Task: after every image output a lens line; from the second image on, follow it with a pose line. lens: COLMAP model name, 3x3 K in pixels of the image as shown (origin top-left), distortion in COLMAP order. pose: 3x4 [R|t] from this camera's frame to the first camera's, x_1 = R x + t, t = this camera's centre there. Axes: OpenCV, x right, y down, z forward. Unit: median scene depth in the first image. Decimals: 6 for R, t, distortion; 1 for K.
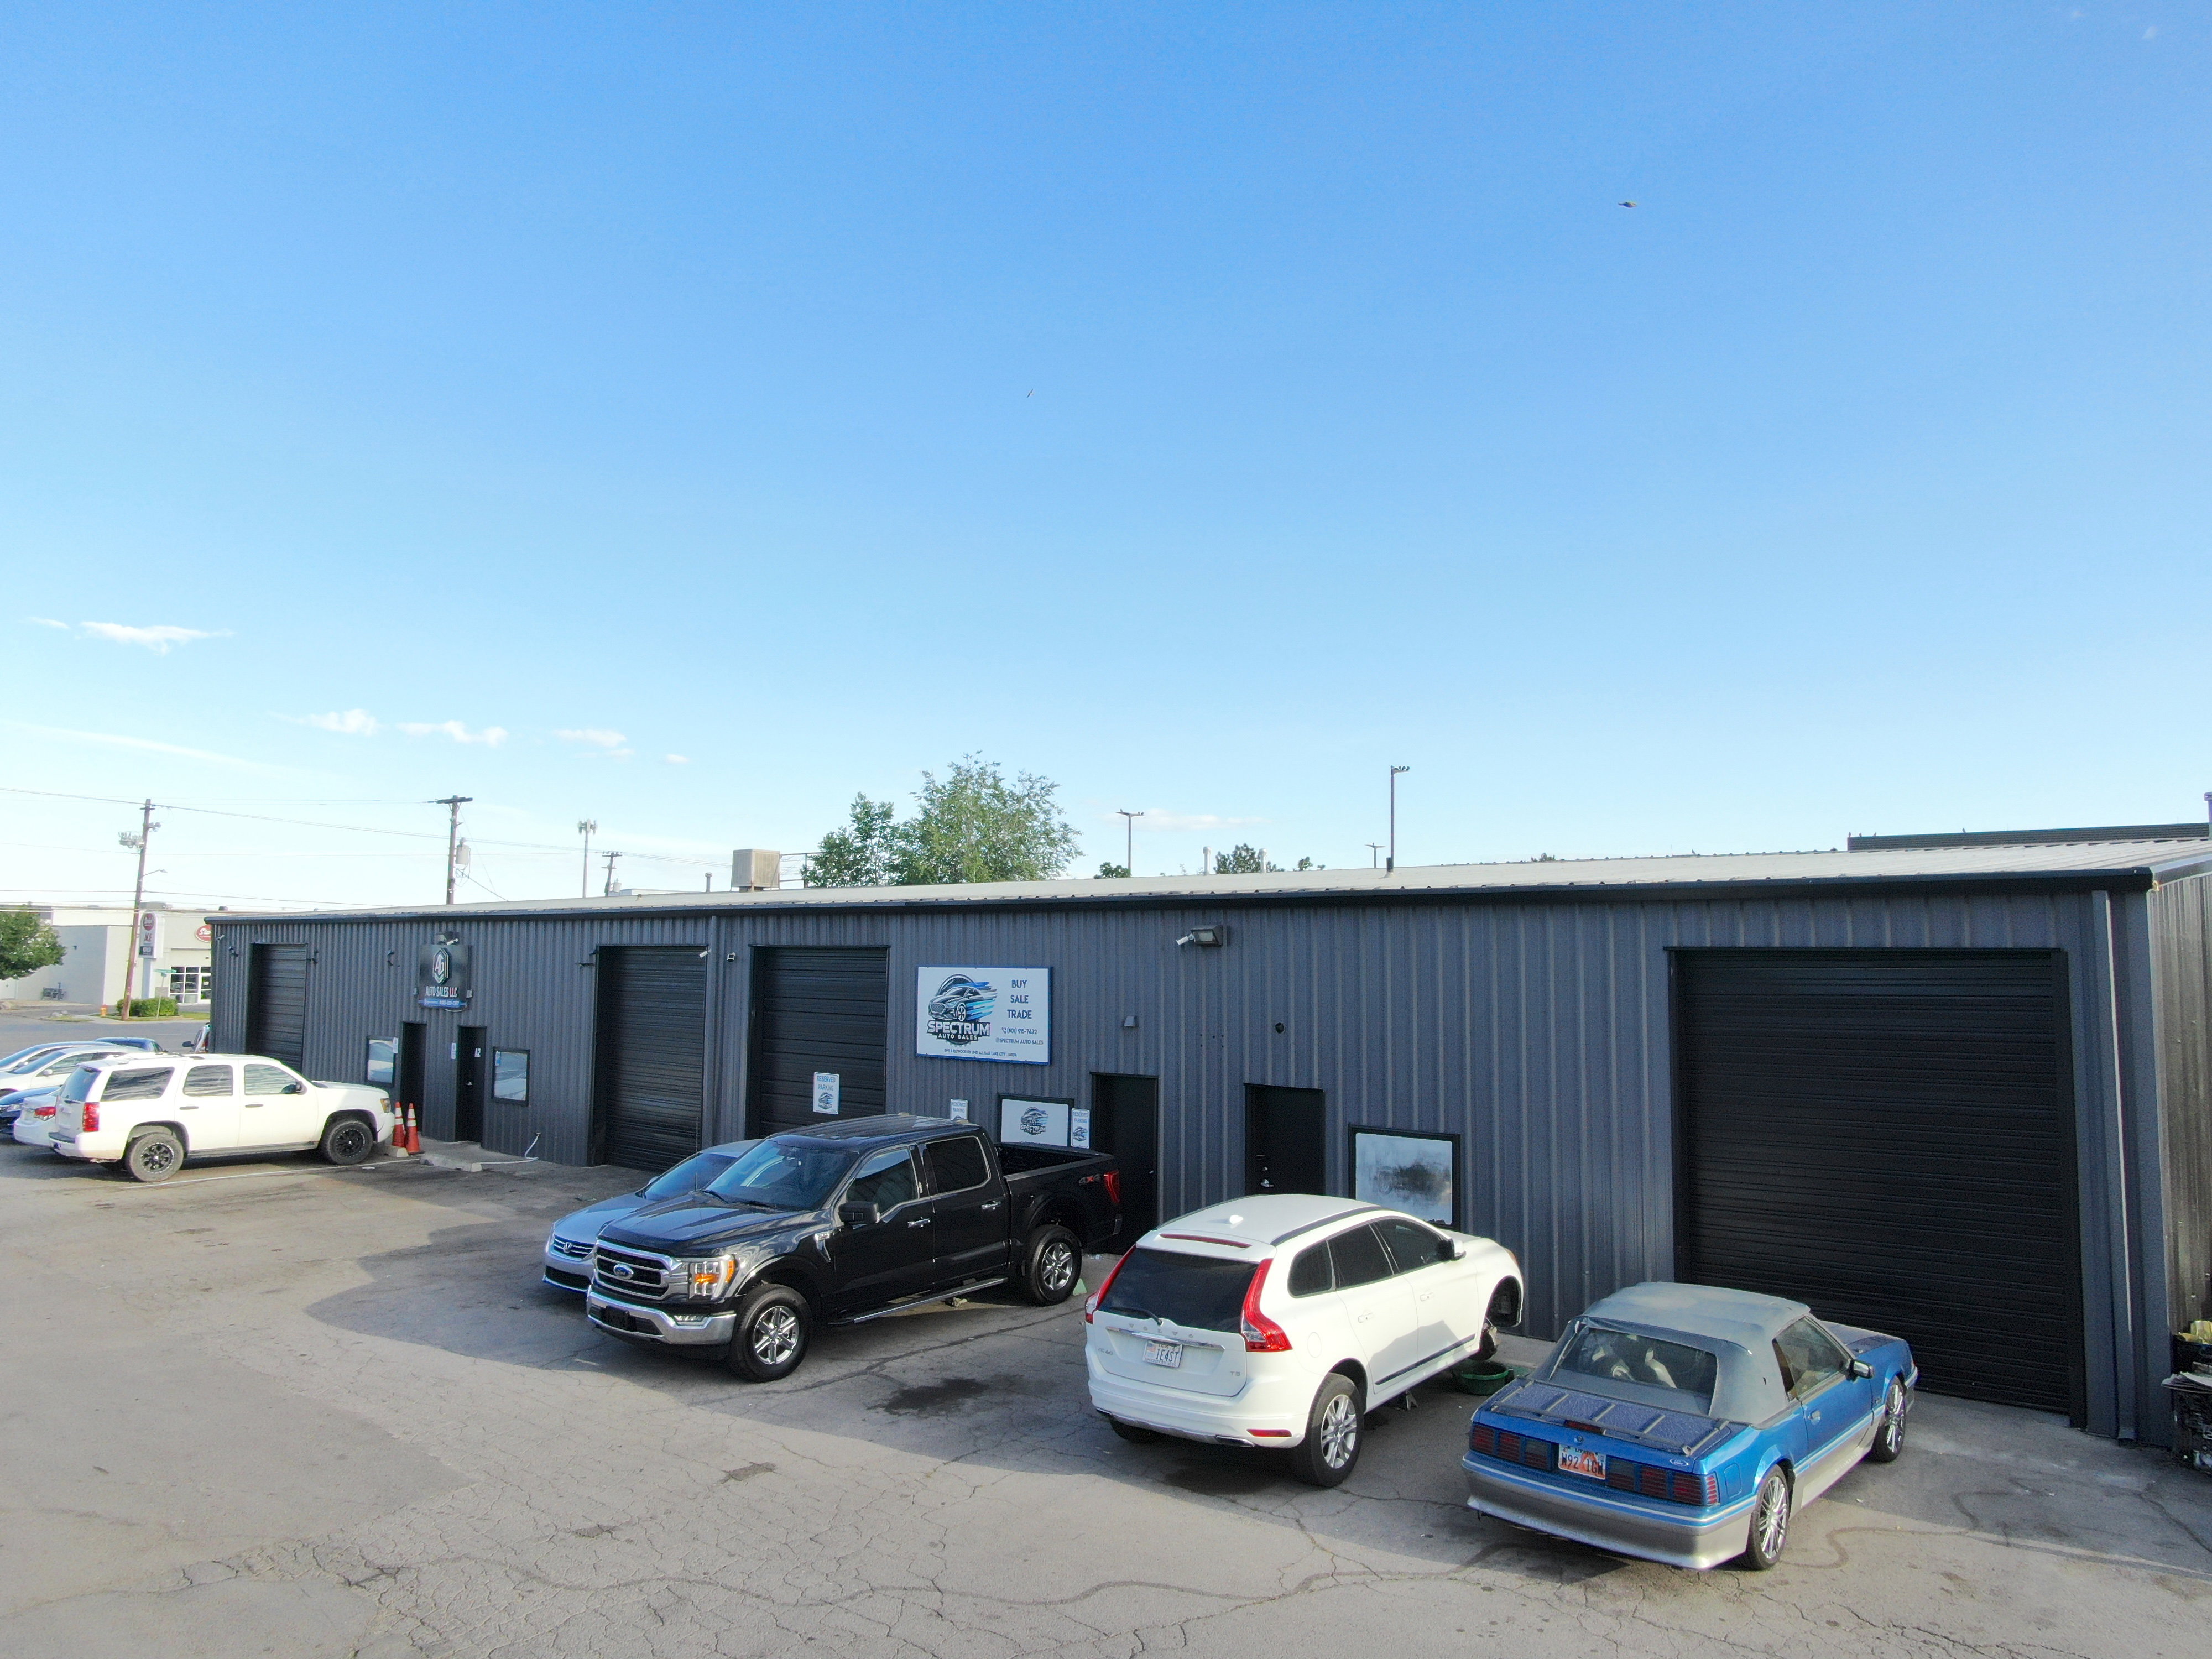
lens RADIAL K [[1536.1, 0, 1102.6], [0, 1536.1, 837.8], [0, 0, 1]] dist [-0.017094, 0.006966]
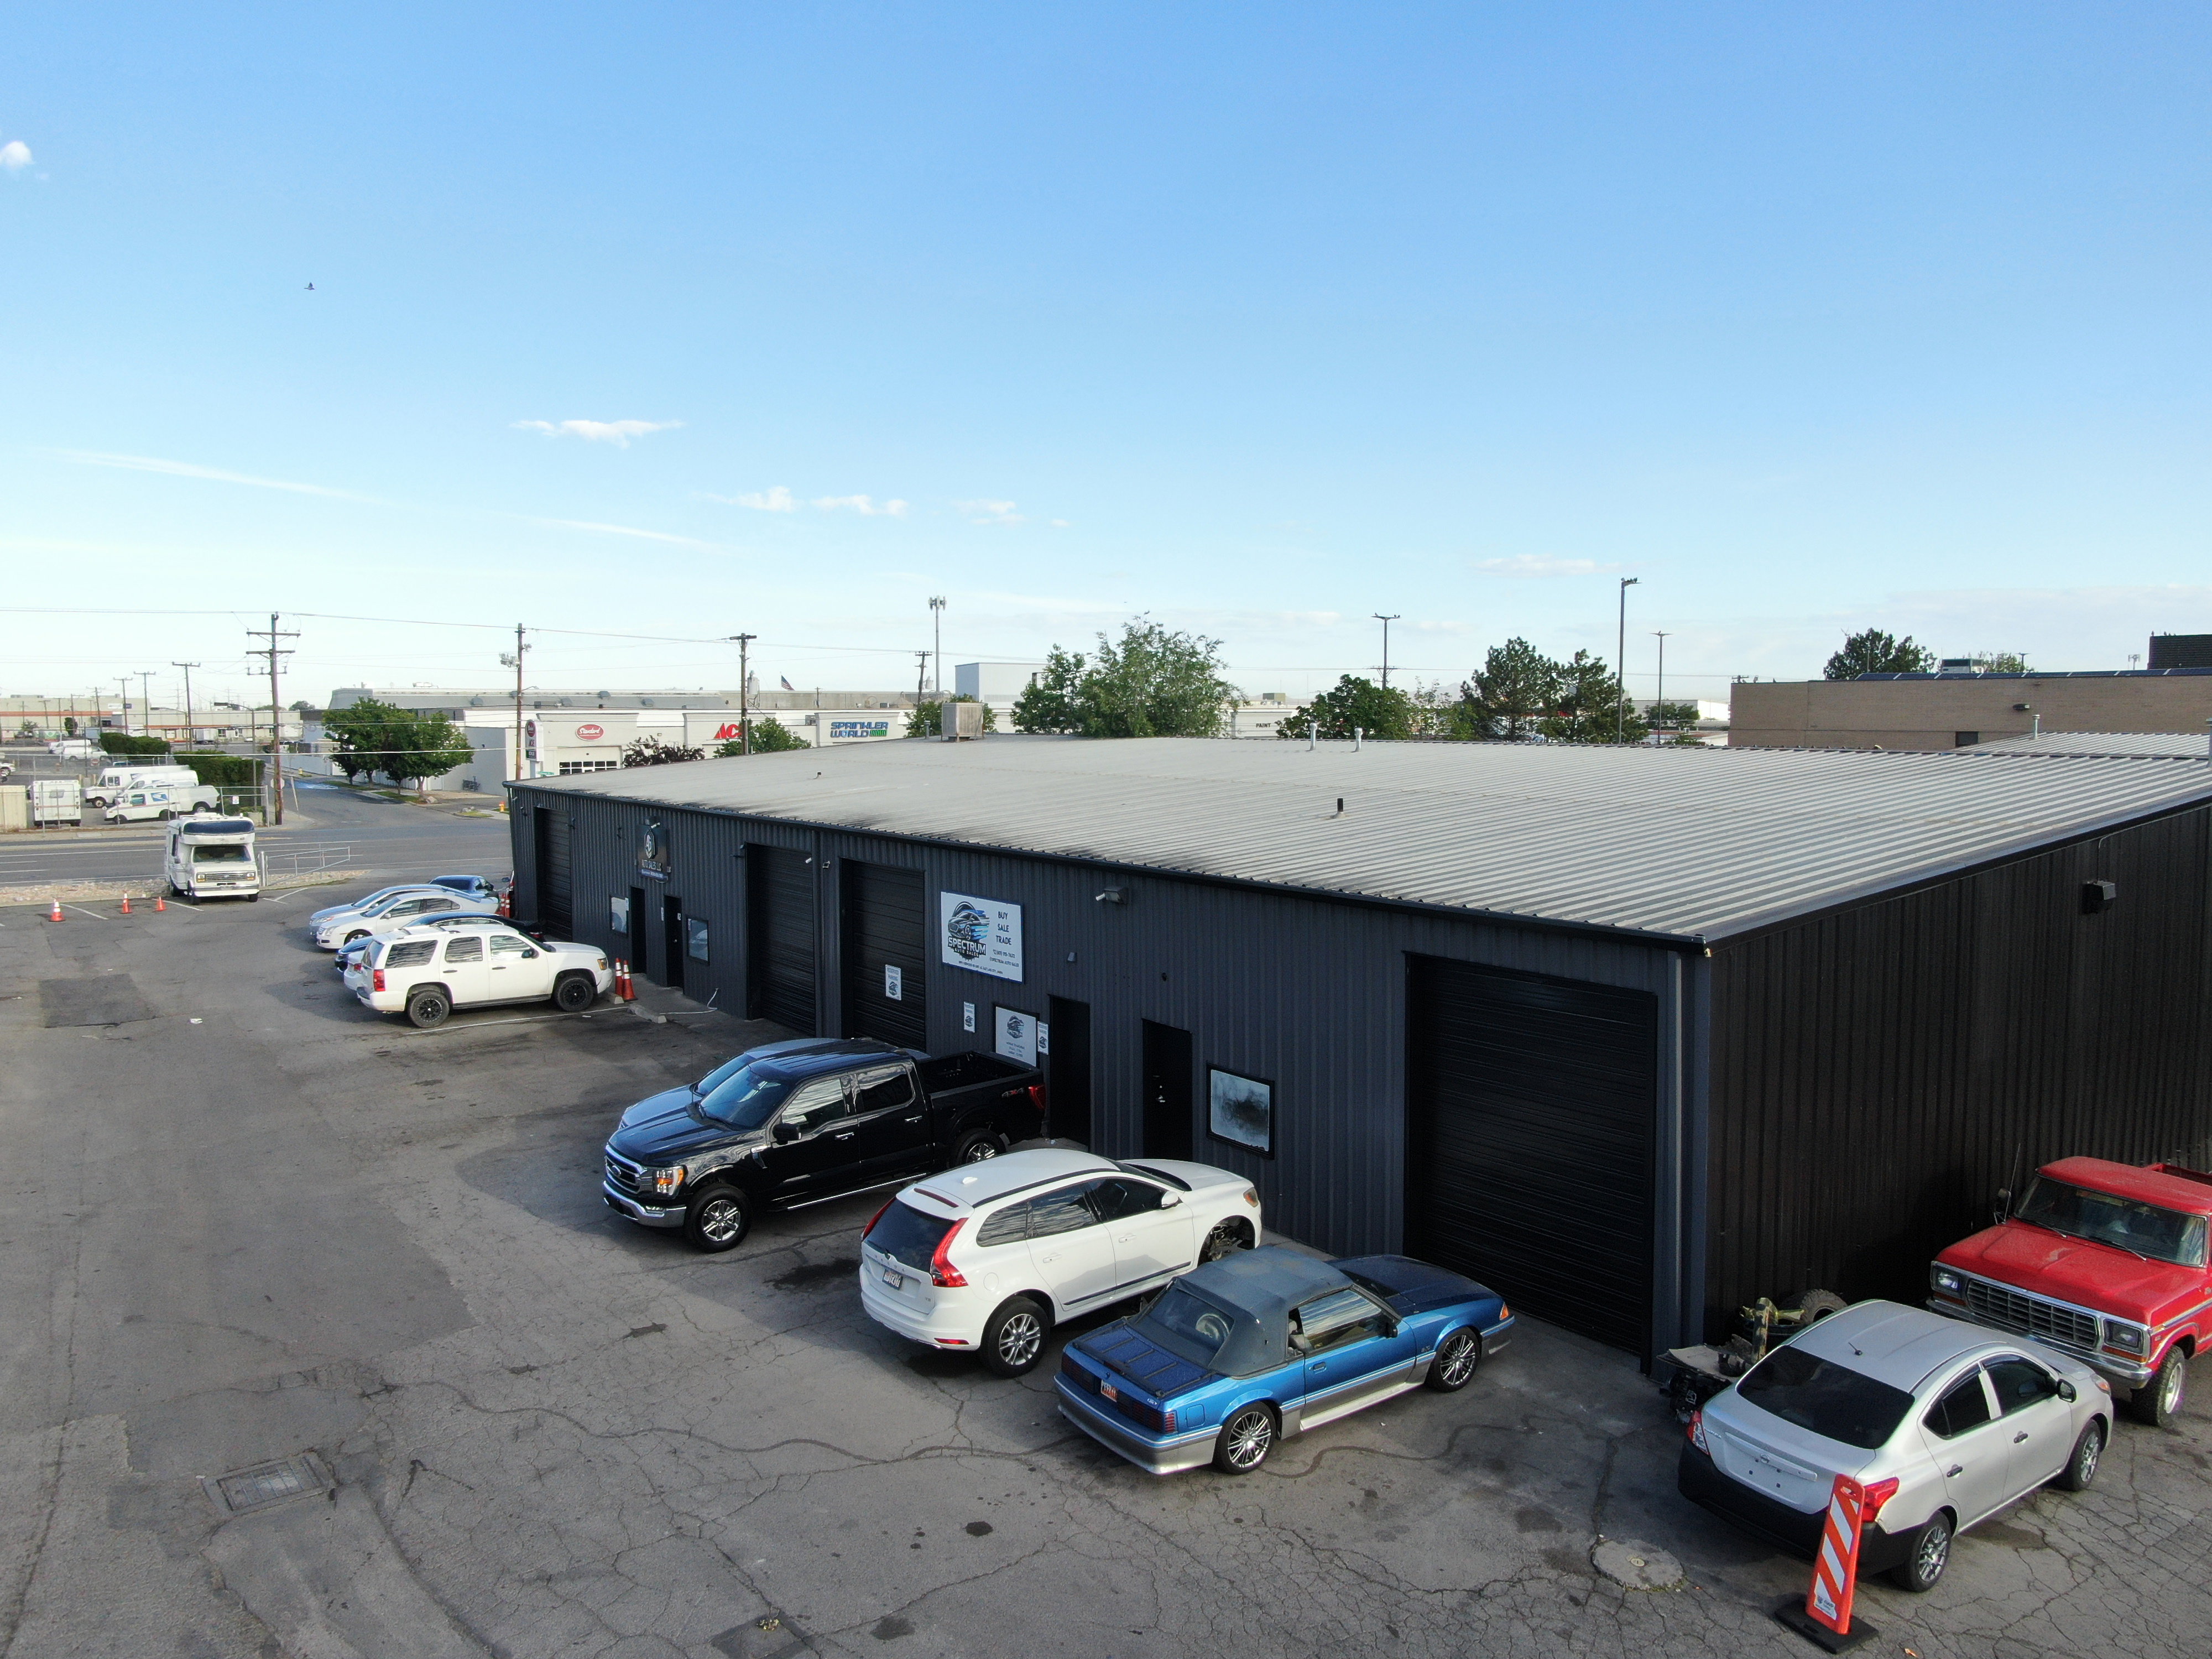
lens RADIAL K [[1536.1, 0, 1110.0], [0, 1536.1, 817.5], [0, 0, 1]] dist [-0.017094, 0.006966]
pose [[0.974778, 0.002317, -0.223163, 0.352575], [0.030043, 0.989482, 0.141500, -0.177427], [0.221143, -0.144636, 0.964456, -0.162193]]
